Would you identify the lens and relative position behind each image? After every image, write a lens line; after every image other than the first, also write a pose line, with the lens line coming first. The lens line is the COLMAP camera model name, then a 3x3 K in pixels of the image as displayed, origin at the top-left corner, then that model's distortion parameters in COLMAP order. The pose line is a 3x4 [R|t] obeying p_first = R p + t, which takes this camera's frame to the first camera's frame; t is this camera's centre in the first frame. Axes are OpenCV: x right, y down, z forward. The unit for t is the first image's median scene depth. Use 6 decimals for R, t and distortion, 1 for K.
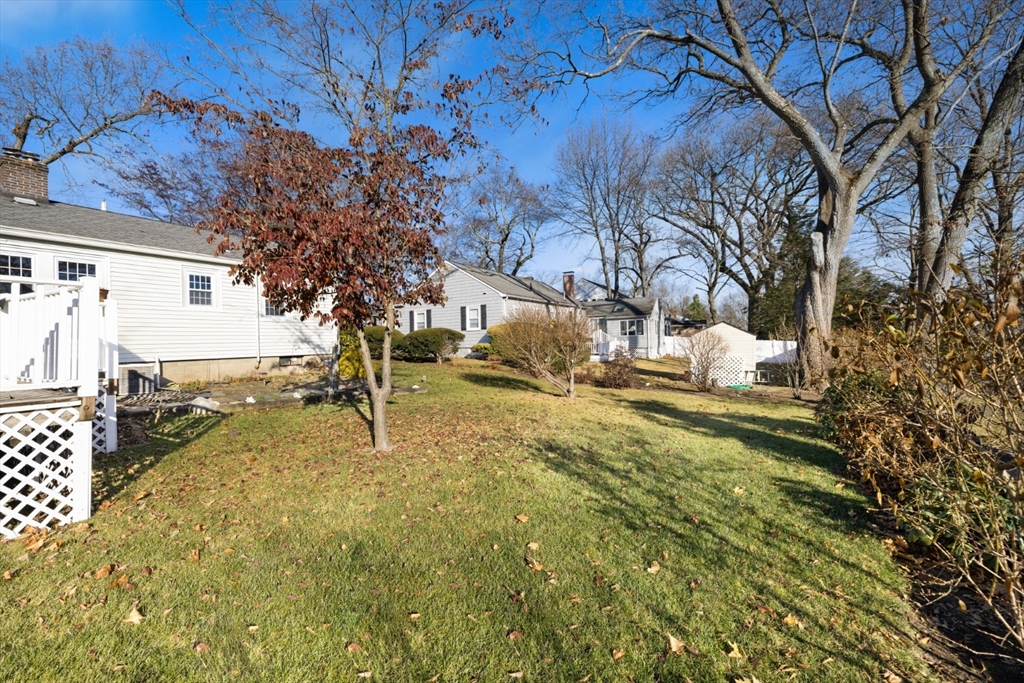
lens RADIAL K [[441.5, 0, 512.0], [0, 441.5, 341.5], [0, 0, 1]] dist [-0.000557, 0.000039]
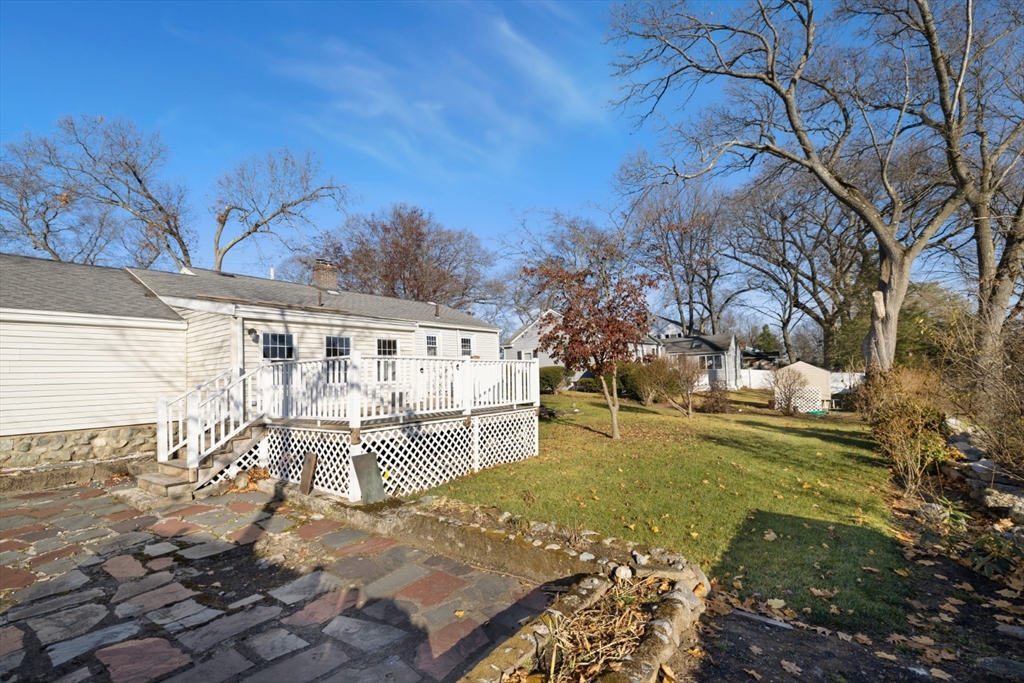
lens RADIAL K [[446.6, 0, 514.1], [0, 446.6, 355.2], [0, 0, 1]] dist [0.000580, -0.000252]
pose [[0.993191, -0.012165, -0.115858, -0.117306], [0.007413, 0.999117, -0.041366, -0.008713], [0.116259, 0.040226, 0.992404, -0.224785]]
